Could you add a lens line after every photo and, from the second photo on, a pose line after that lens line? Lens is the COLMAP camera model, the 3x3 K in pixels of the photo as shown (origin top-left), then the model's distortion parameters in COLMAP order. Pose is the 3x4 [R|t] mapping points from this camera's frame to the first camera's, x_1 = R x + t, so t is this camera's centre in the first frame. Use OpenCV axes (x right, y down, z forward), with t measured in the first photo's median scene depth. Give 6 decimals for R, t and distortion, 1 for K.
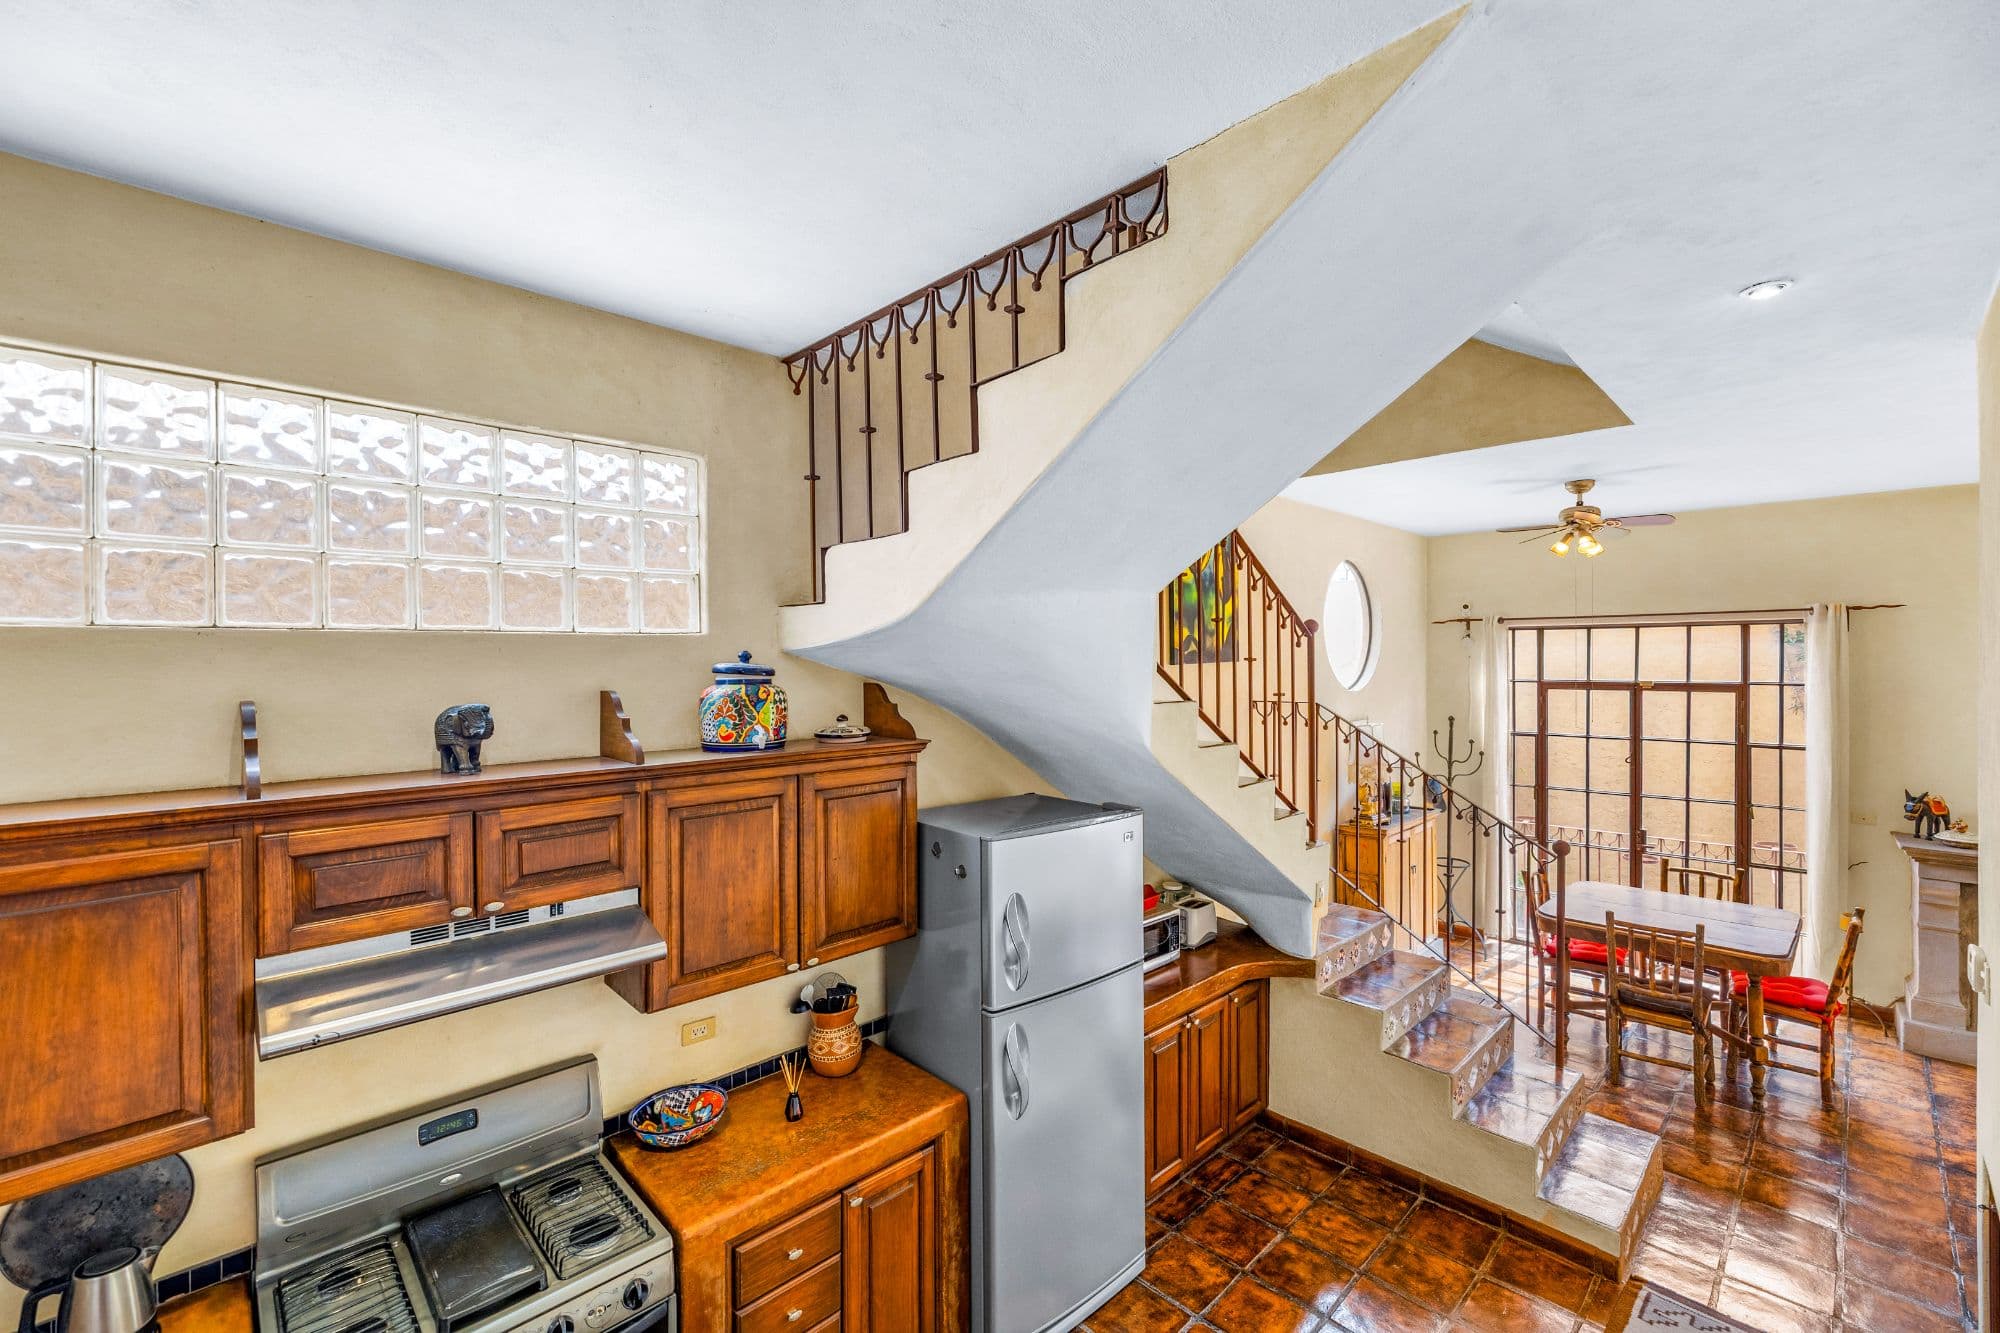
lens RADIAL K [[809.6, 0, 1000.0], [0, 809.6, 666.5], [0, 0, 1]] dist [-0.014887, -0.000069]
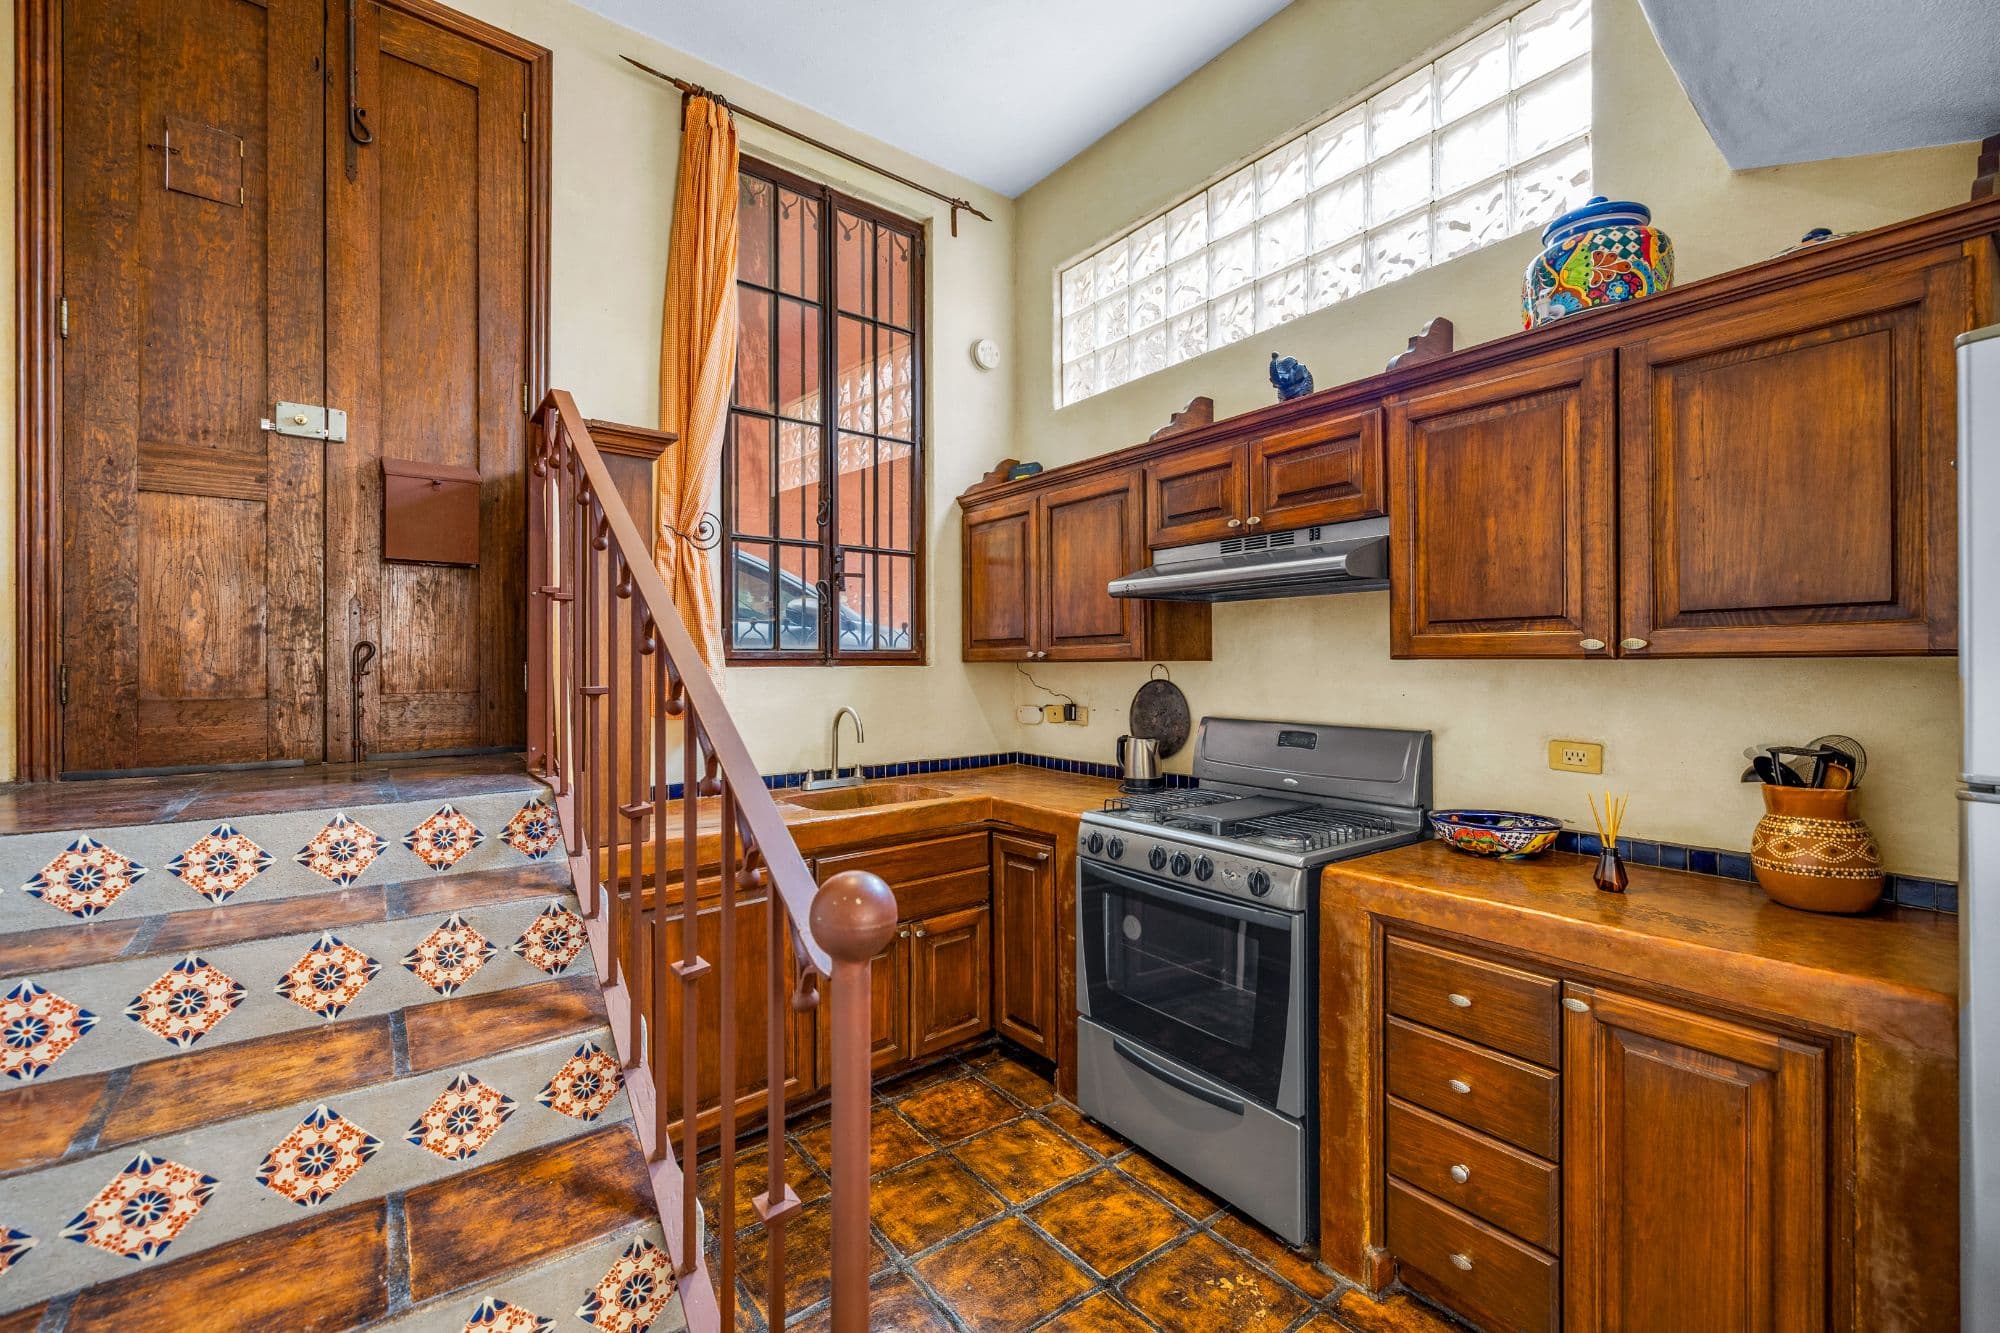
lens RADIAL K [[809.6, 0, 1000.0], [0, 809.6, 666.5], [0, 0, 1]] dist [-0.014887, -0.000069]
pose [[-0.099171, 0.014847, -0.994960, 0.457740], [-0.006958, 0.999854, 0.015614, 0.404978], [0.995046, 0.008471, -0.099054, 0.624356]]
